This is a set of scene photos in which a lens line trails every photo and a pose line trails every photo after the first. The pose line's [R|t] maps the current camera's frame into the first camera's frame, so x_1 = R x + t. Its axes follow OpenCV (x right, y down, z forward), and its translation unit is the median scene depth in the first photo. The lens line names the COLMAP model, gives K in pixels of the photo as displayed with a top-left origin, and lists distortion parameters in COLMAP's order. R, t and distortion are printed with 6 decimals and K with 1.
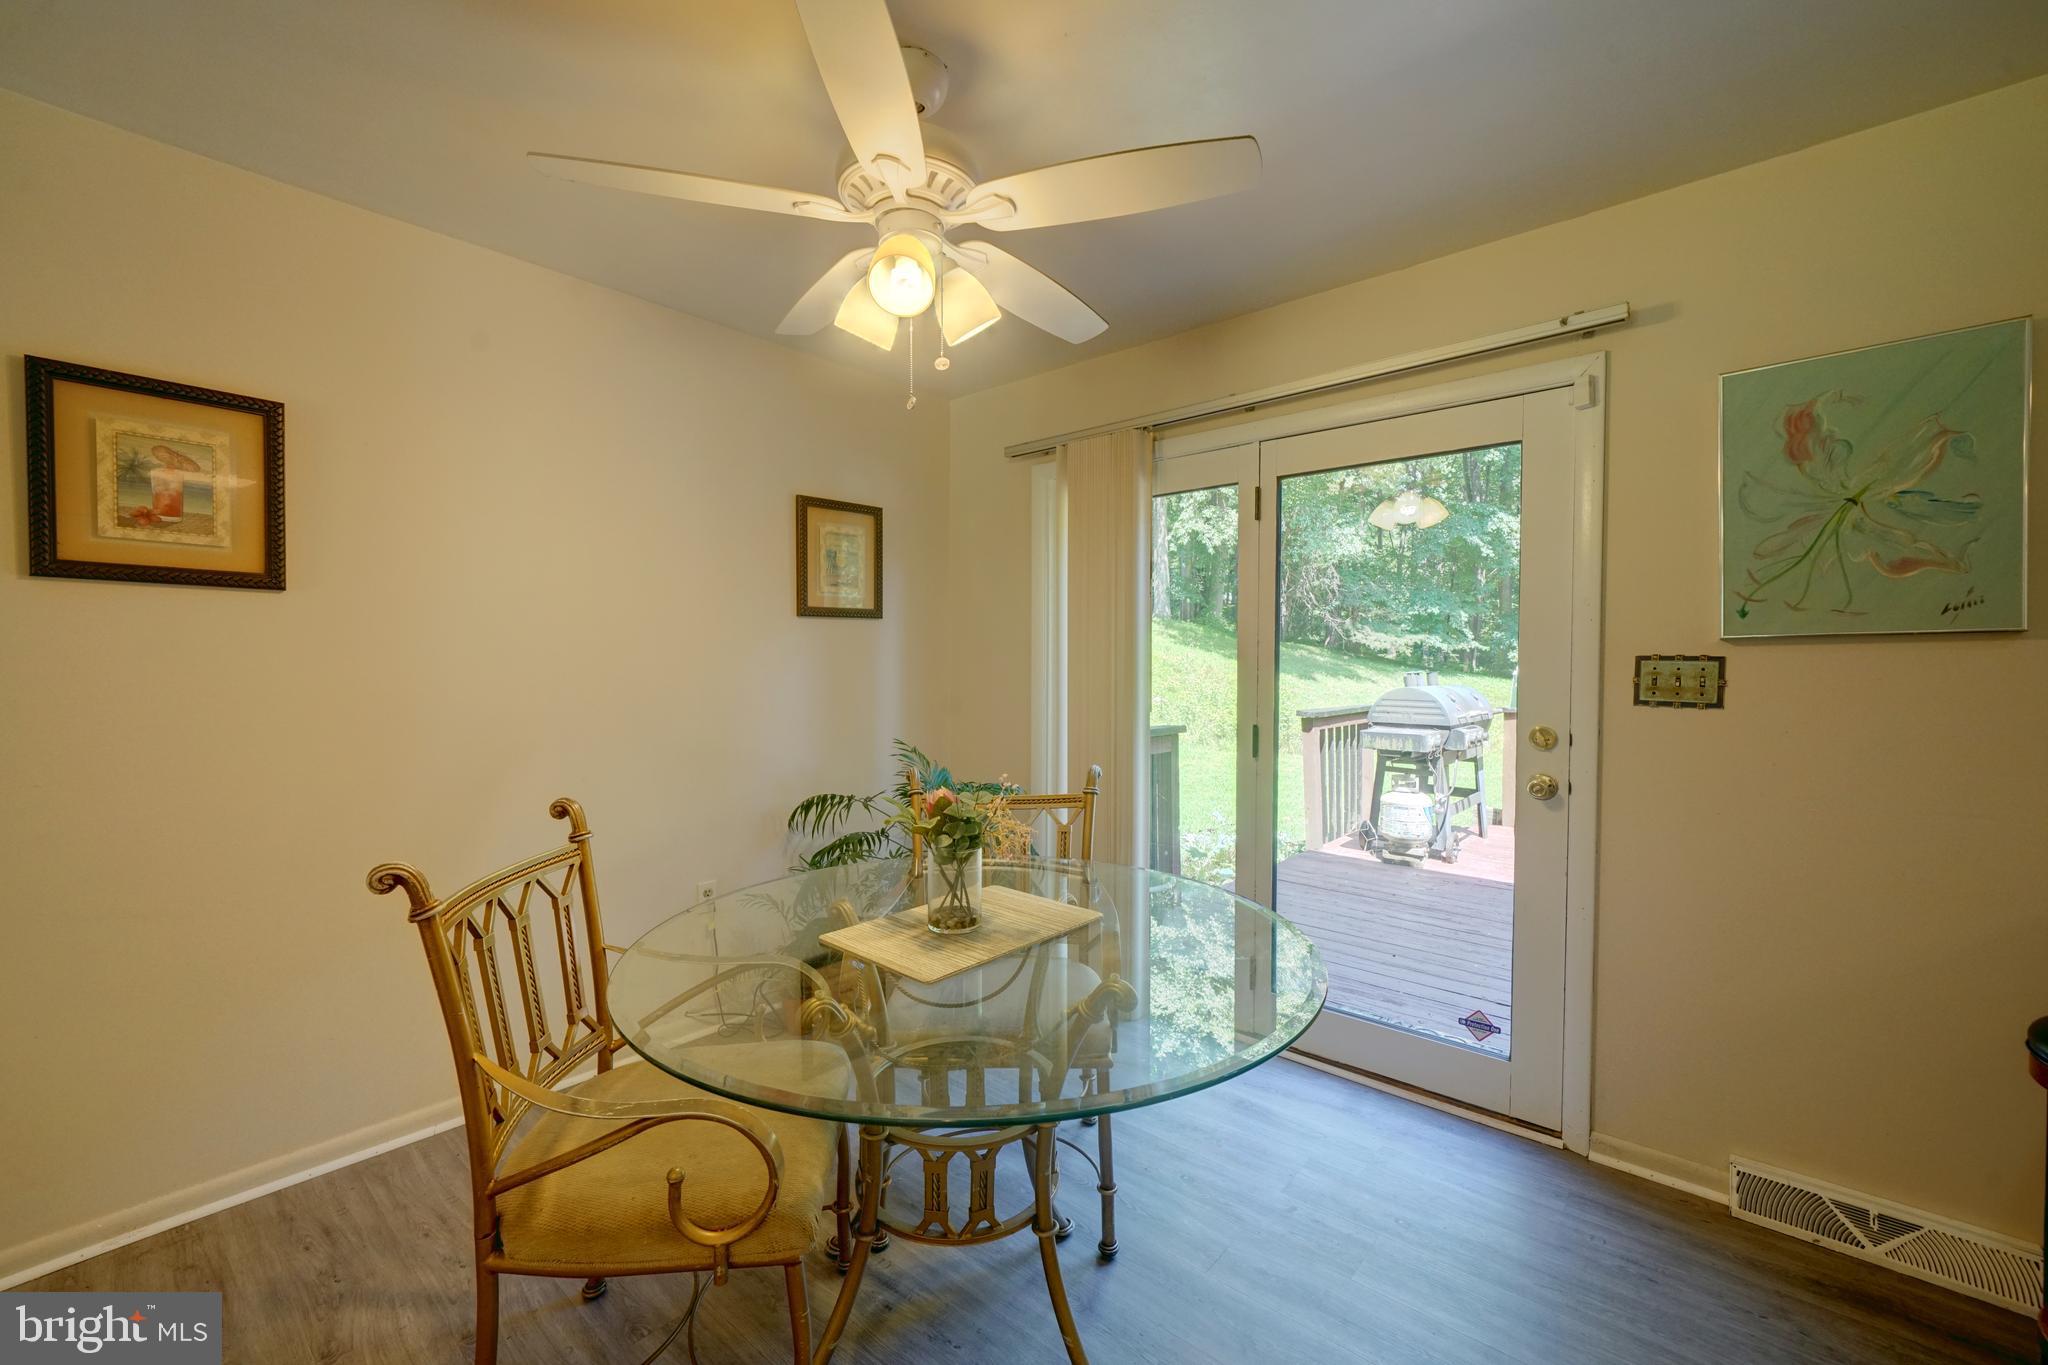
lens RADIAL K [[831.2, 0, 1013.7], [0, 831.2, 683.2], [0, 0, 1]] dist [-0.000314, 0.000211]
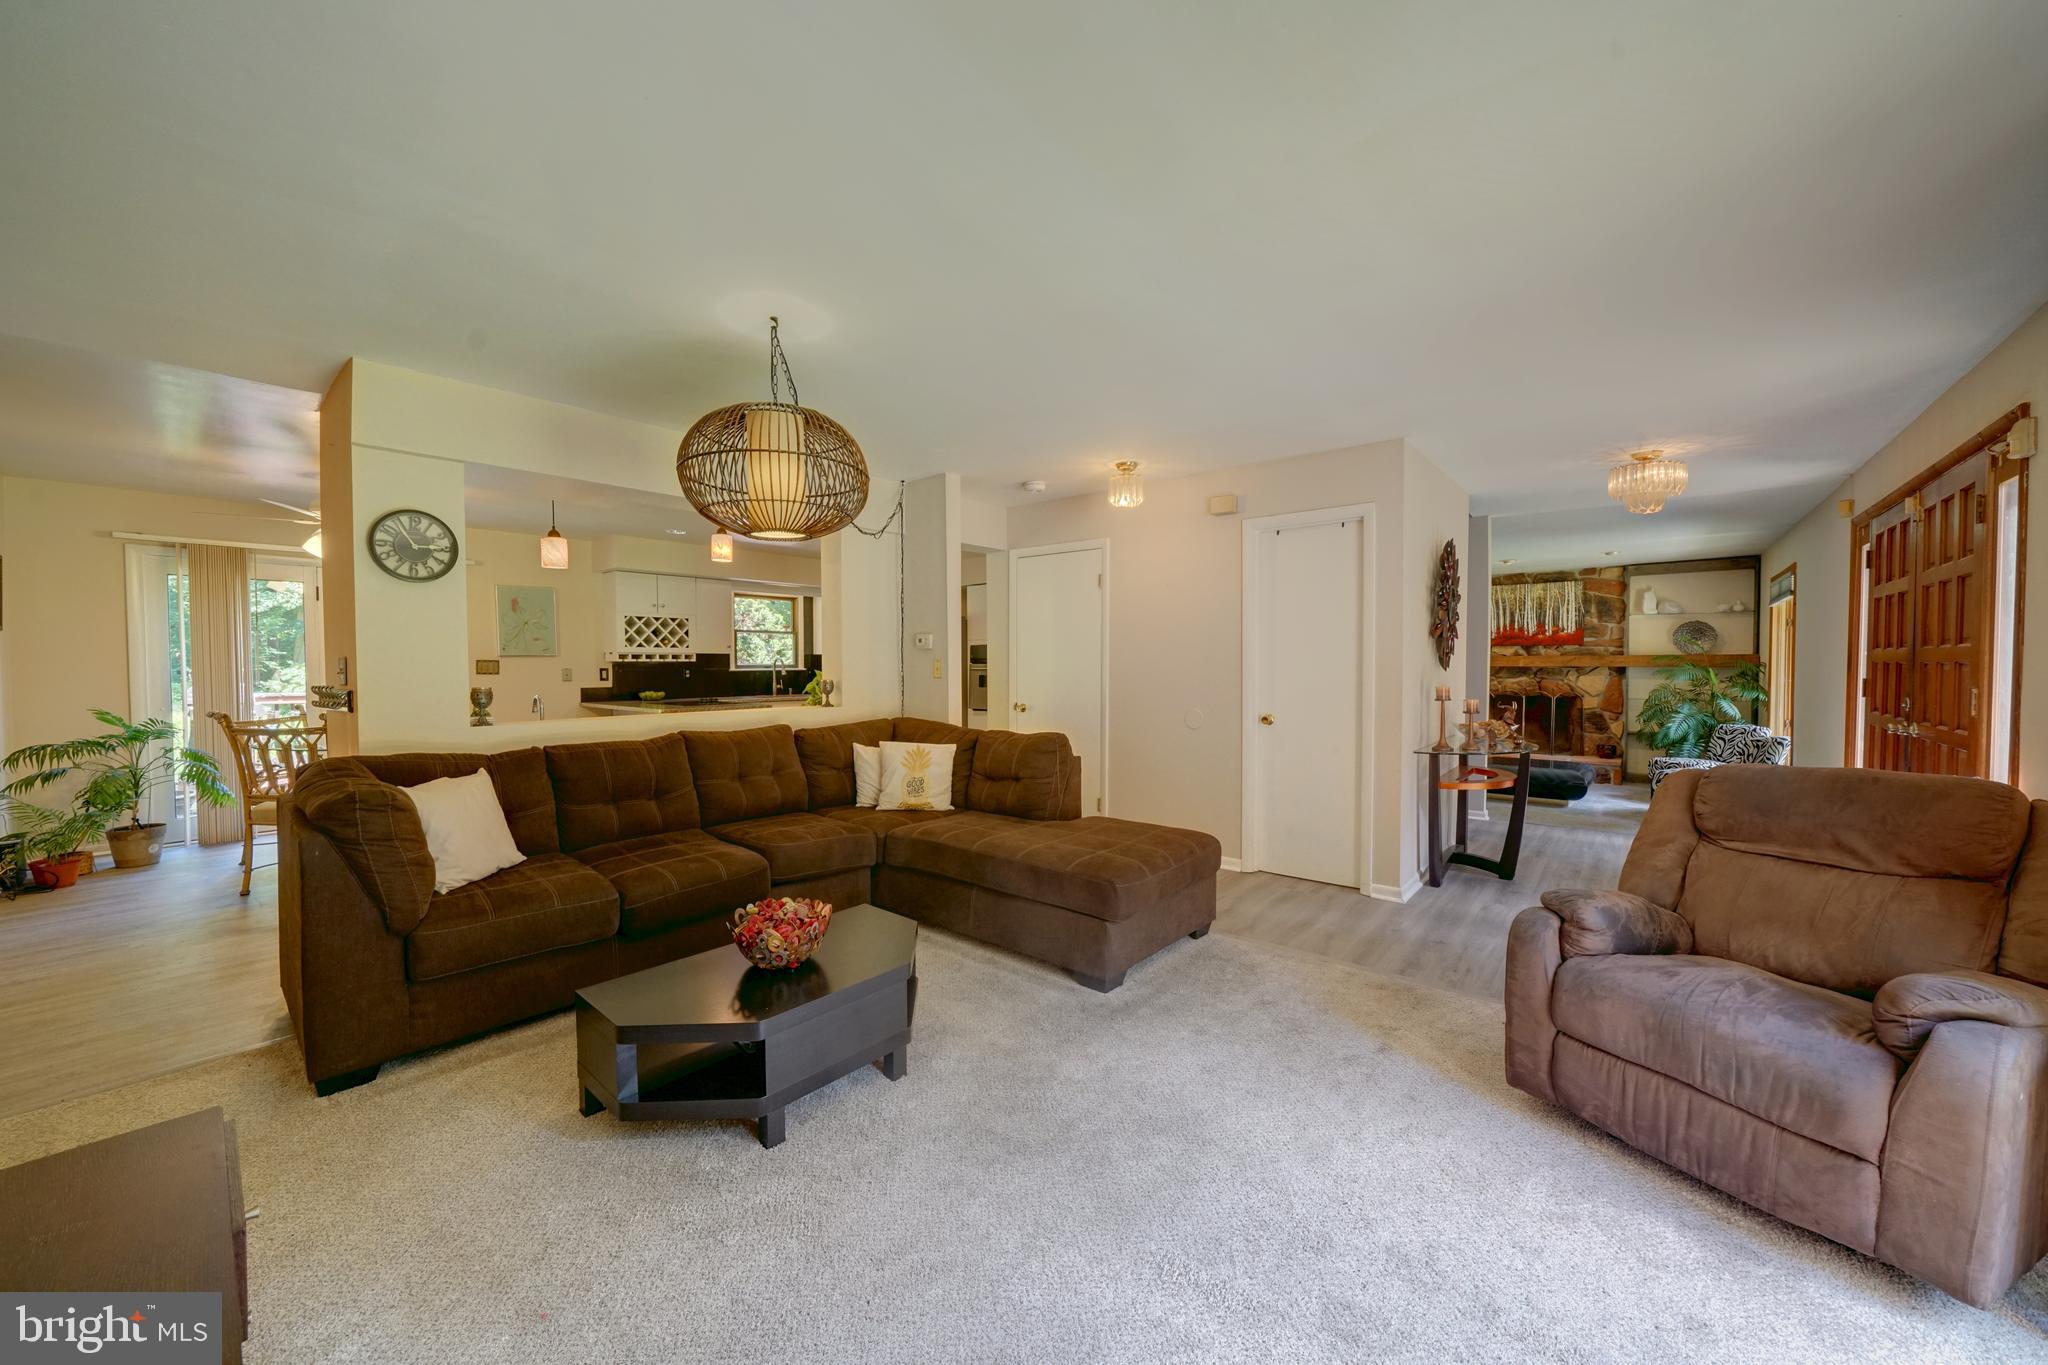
lens RADIAL K [[733.1, 0, 1014.3], [0, 733.1, 684.6], [0, 0, 1]] dist [-0.018470, 0.000093]
pose [[-0.006301, -0.028136, 0.999584, -2.439063], [0.026546, 0.999247, 0.028294, 0.045502], [-0.999628, 0.026713, -0.005549, -1.300446]]
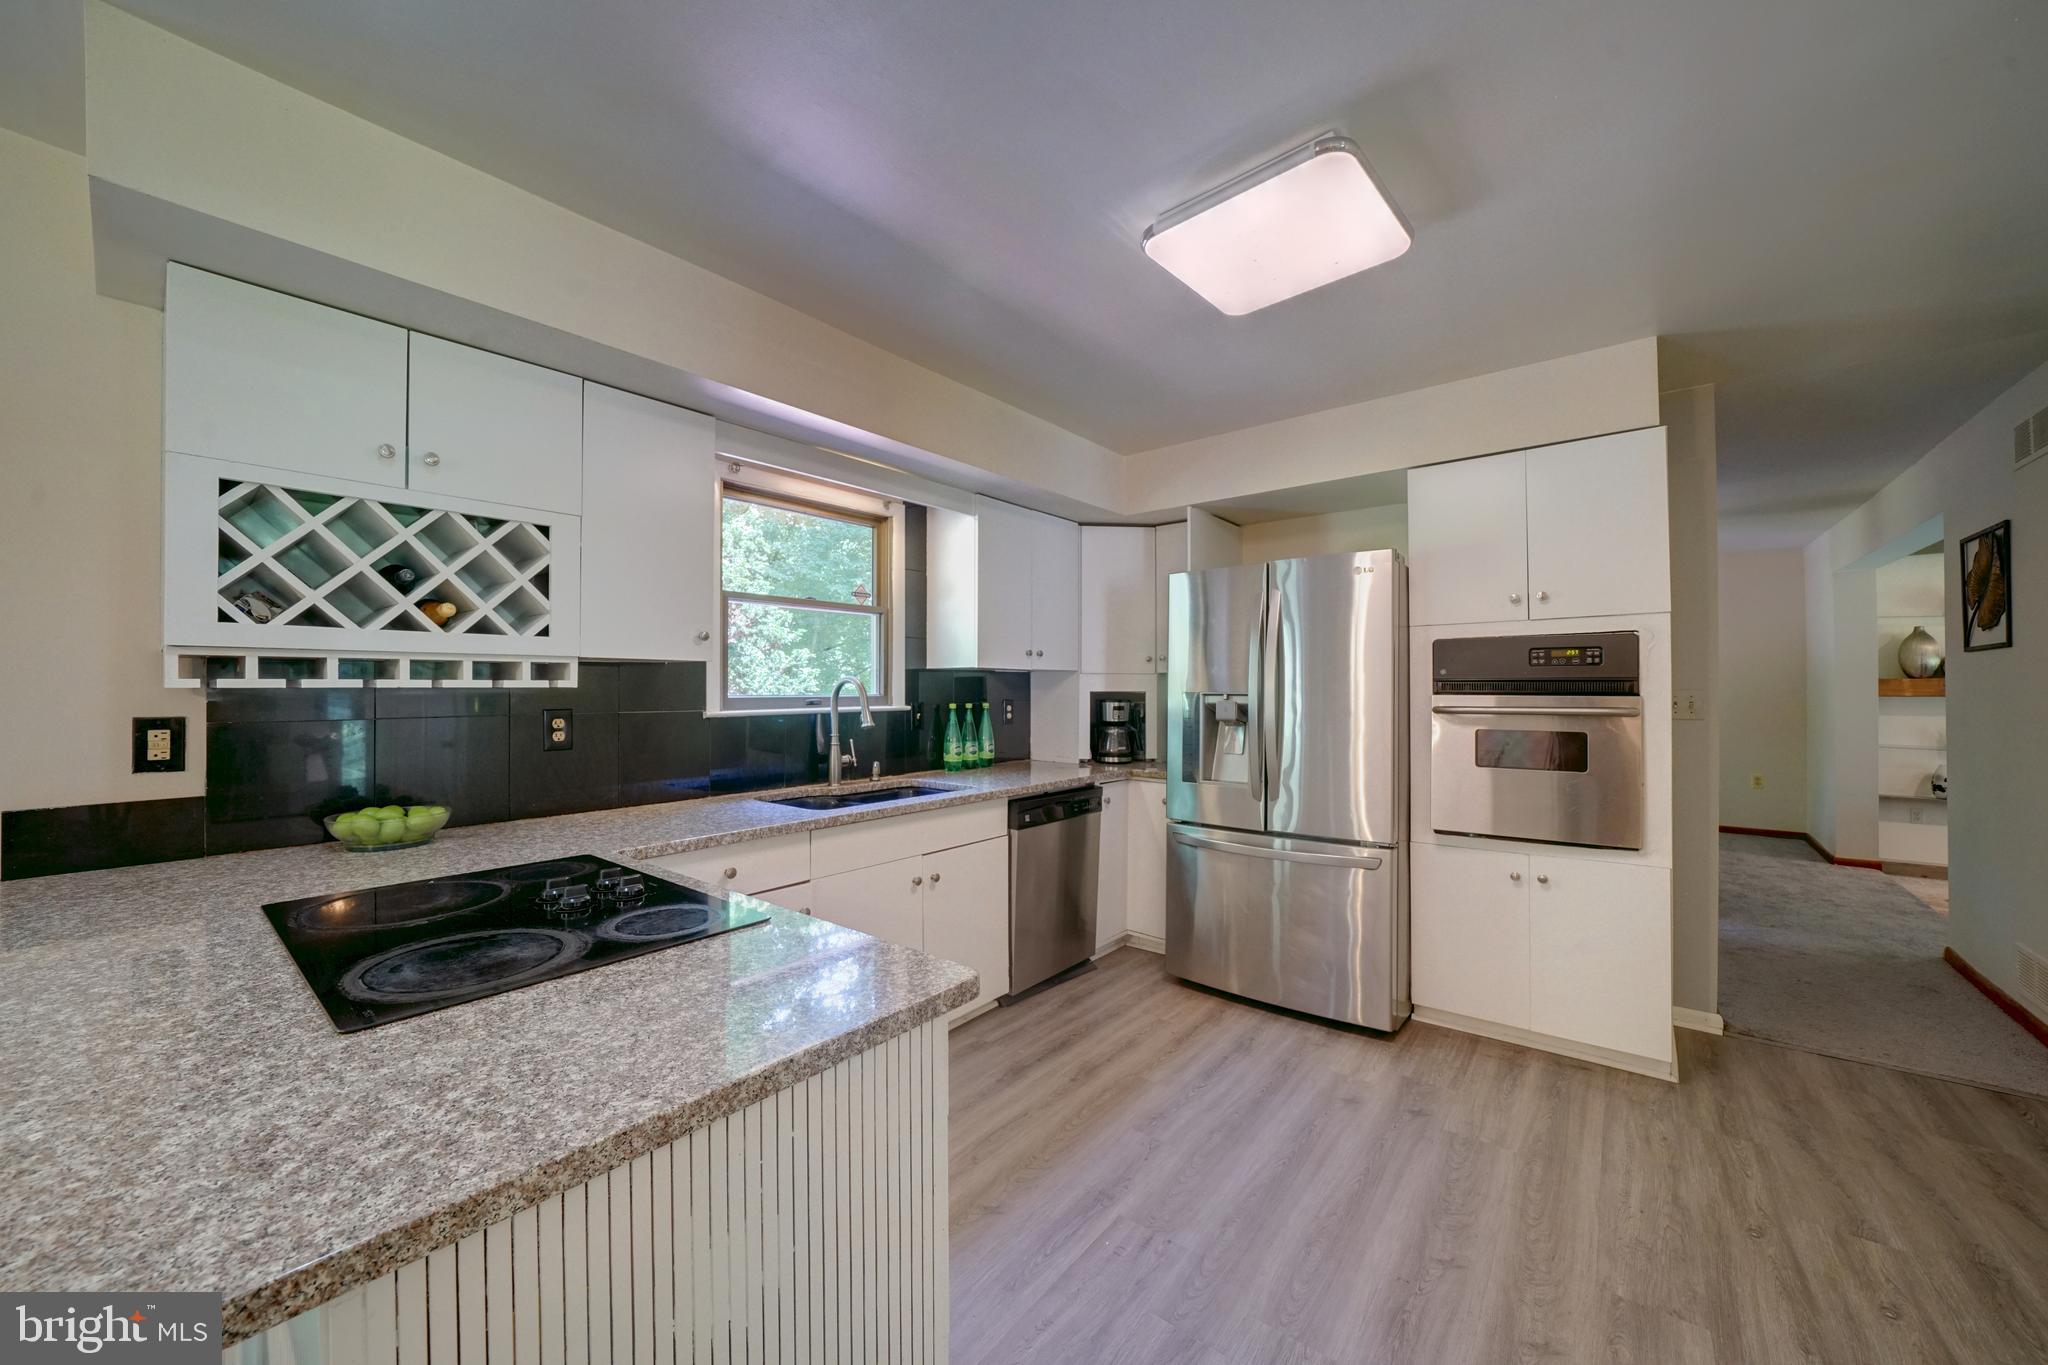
lens RADIAL K [[746.0, 0, 1015.5], [0, 746.0, 685.0], [0, 0, 1]] dist [-0.020563, 0.003144]
pose [[-0.028969, 0.003756, 0.999573, 0.329098], [0.026147, 0.999654, -0.002998, 0.003298], [-0.999238, 0.026049, -0.029057, -0.245800]]
